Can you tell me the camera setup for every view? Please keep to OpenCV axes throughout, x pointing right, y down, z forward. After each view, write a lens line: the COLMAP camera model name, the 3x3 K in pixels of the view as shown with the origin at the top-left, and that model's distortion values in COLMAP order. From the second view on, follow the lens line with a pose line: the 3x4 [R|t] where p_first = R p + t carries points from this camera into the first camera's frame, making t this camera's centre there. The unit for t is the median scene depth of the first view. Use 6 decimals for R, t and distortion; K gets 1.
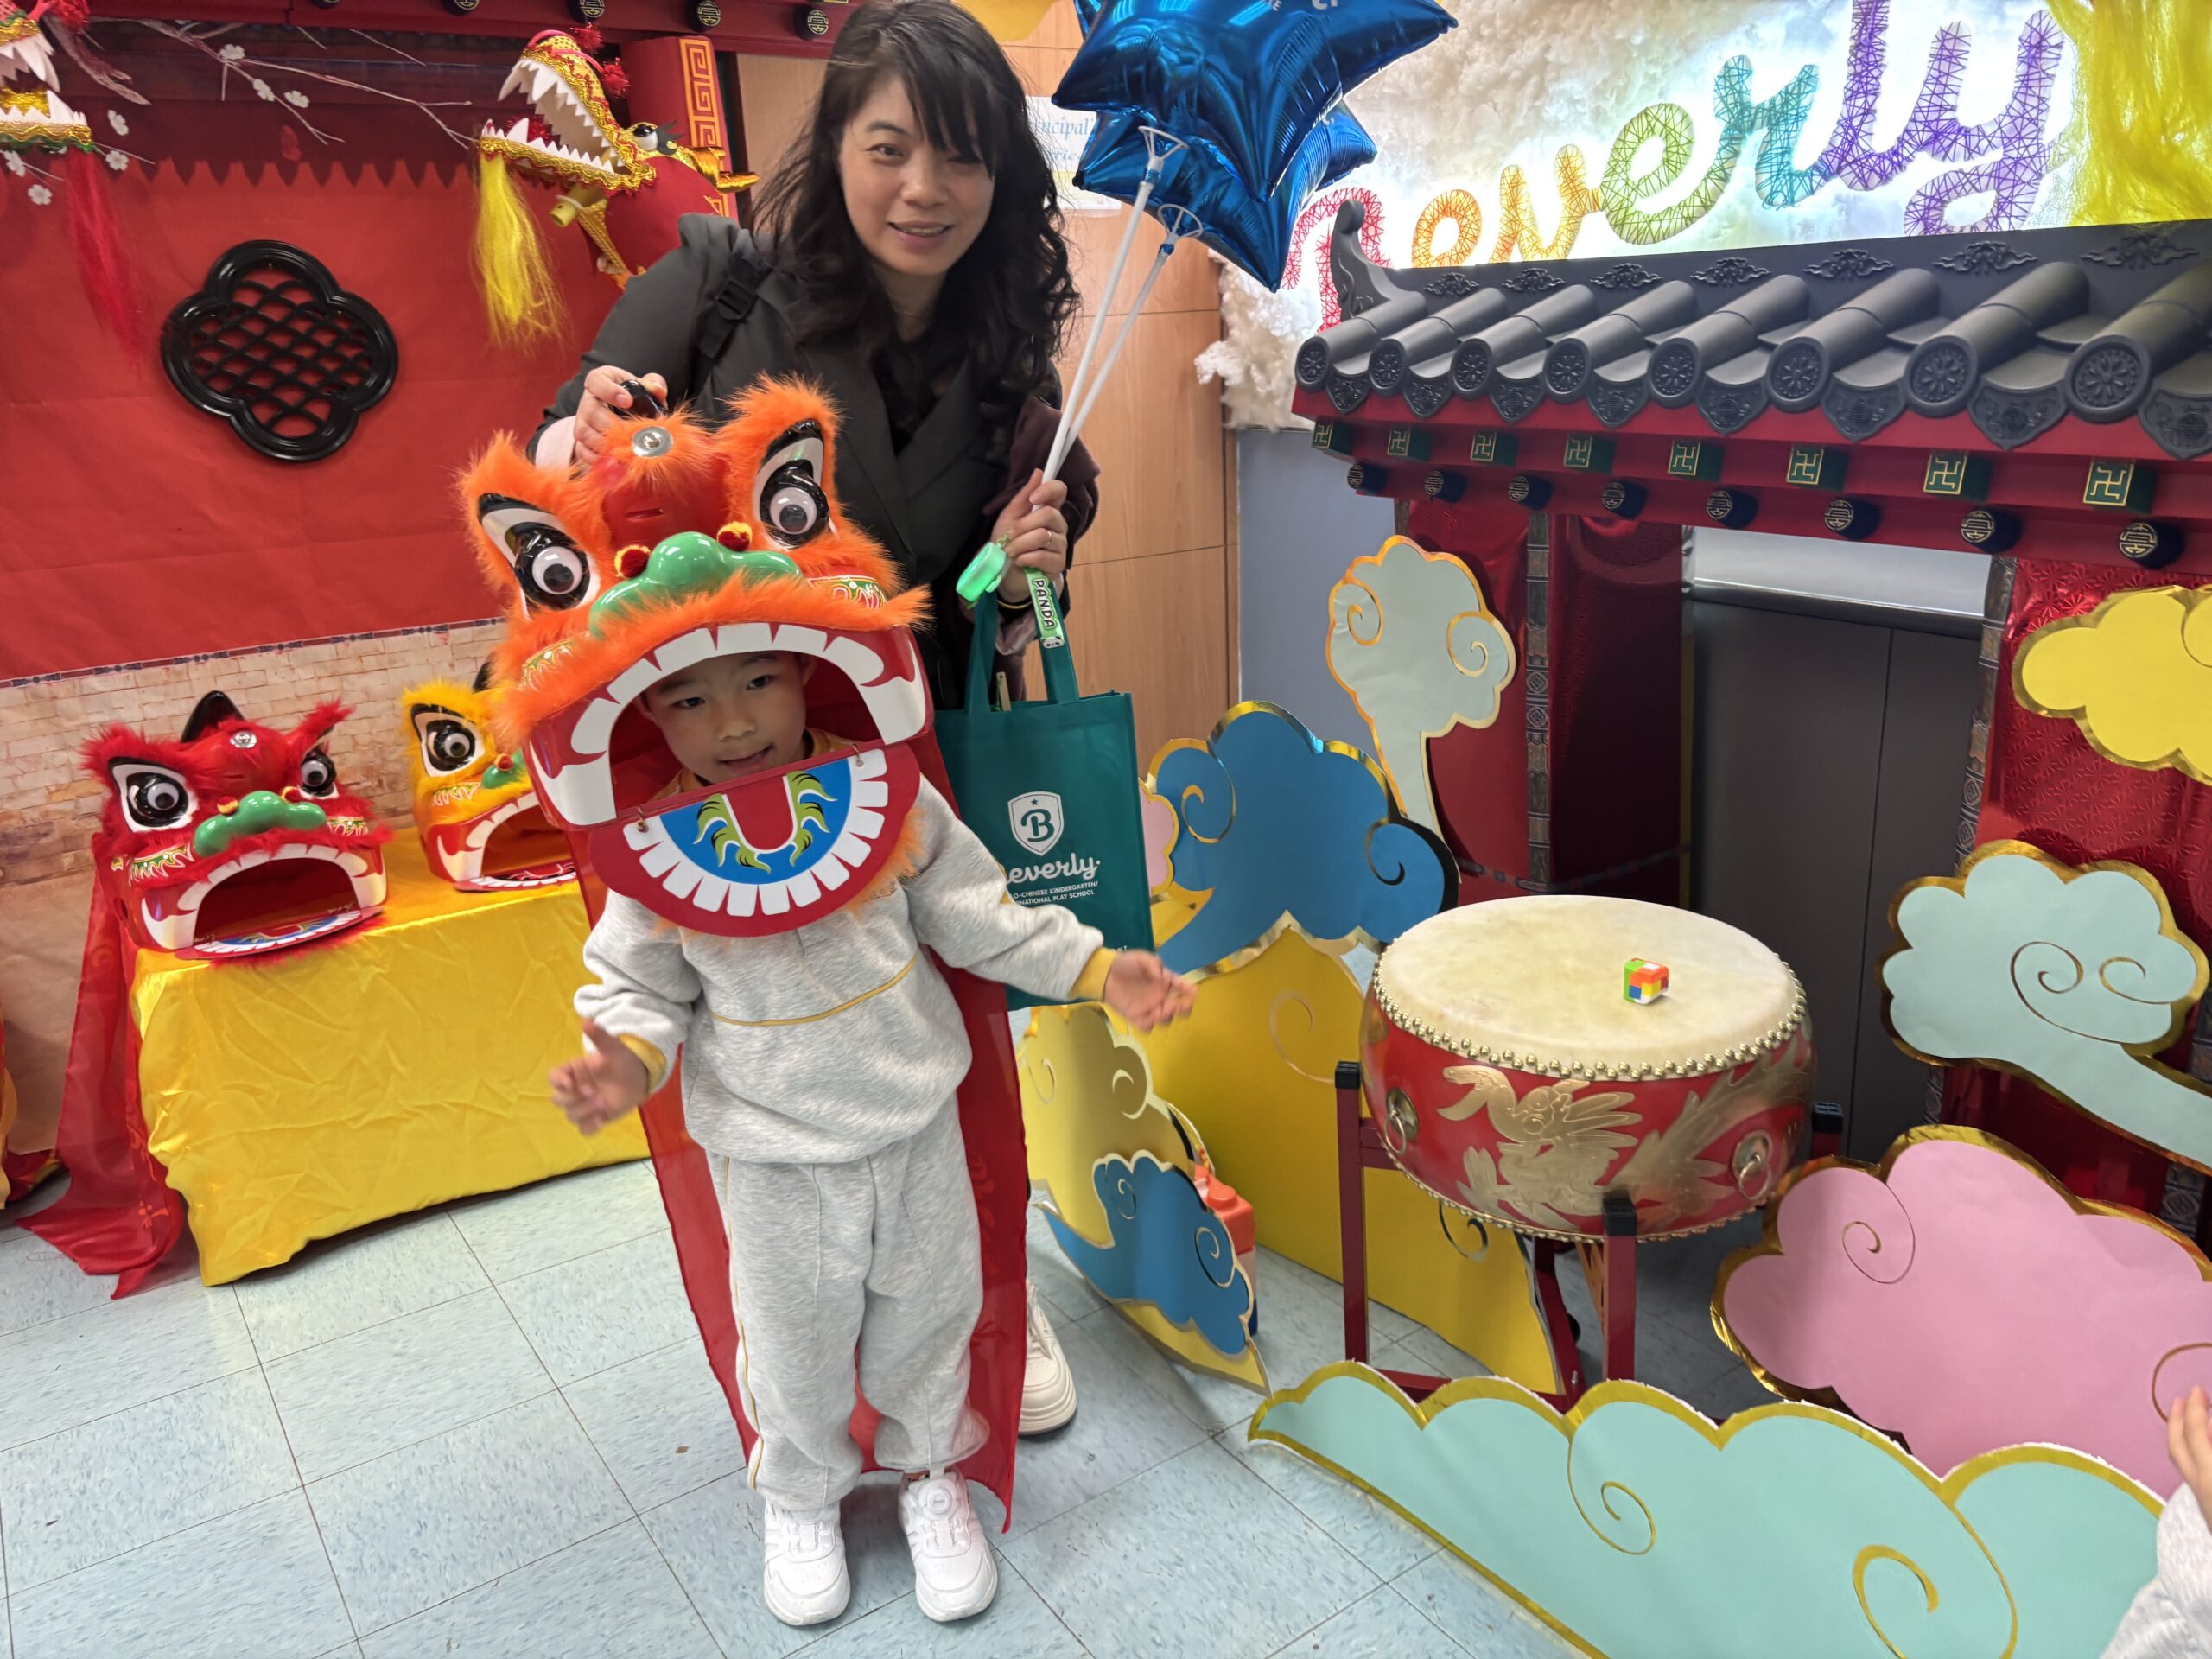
lens RADIAL K [[1641.6, 0, 1098.7], [0, 1641.6, 837.6], [0, 0, 1]] dist [0.080012, -0.092251]
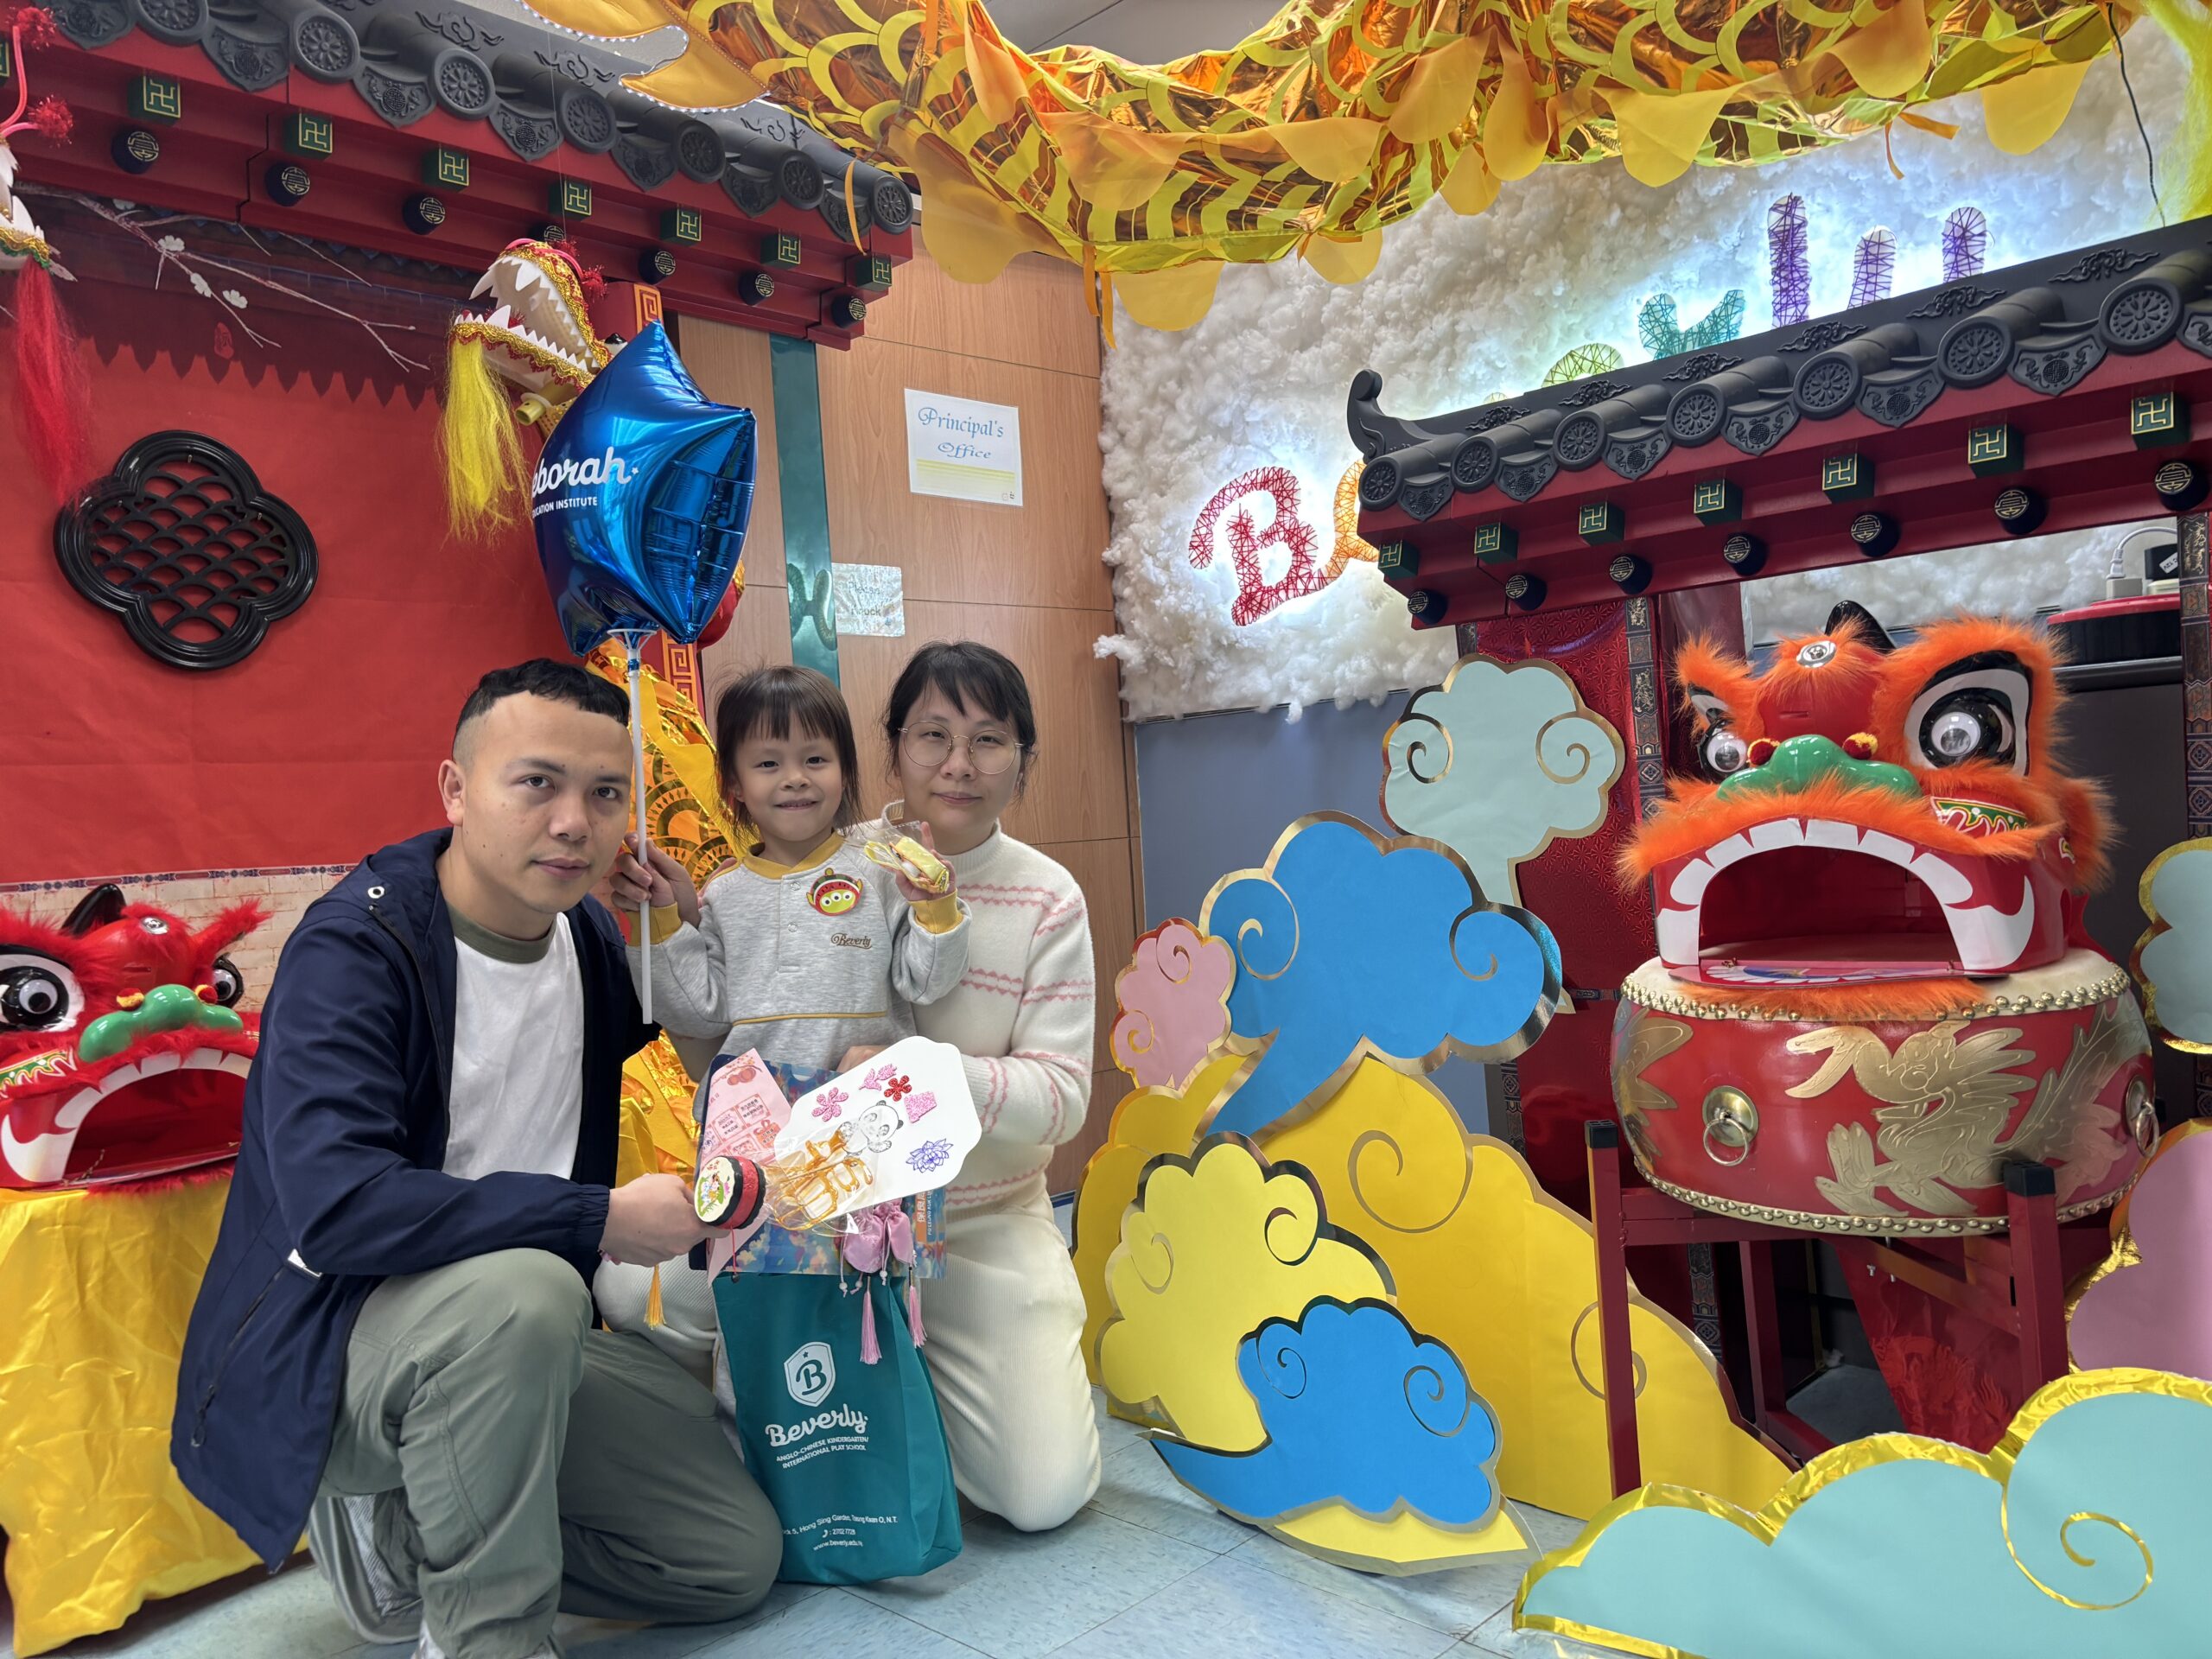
lens RADIAL K [[1677.7, 0, 1106.0], [0, 1677.7, 829.5], [0, 0, 1]] dist [0.074626, -0.086100]
pose [[0.983664, -0.025826, 0.178151, -0.179829], [0.076349, 0.956088, -0.282961, 0.154141], [-0.163021, 0.291940, 0.942441, 0.106200]]
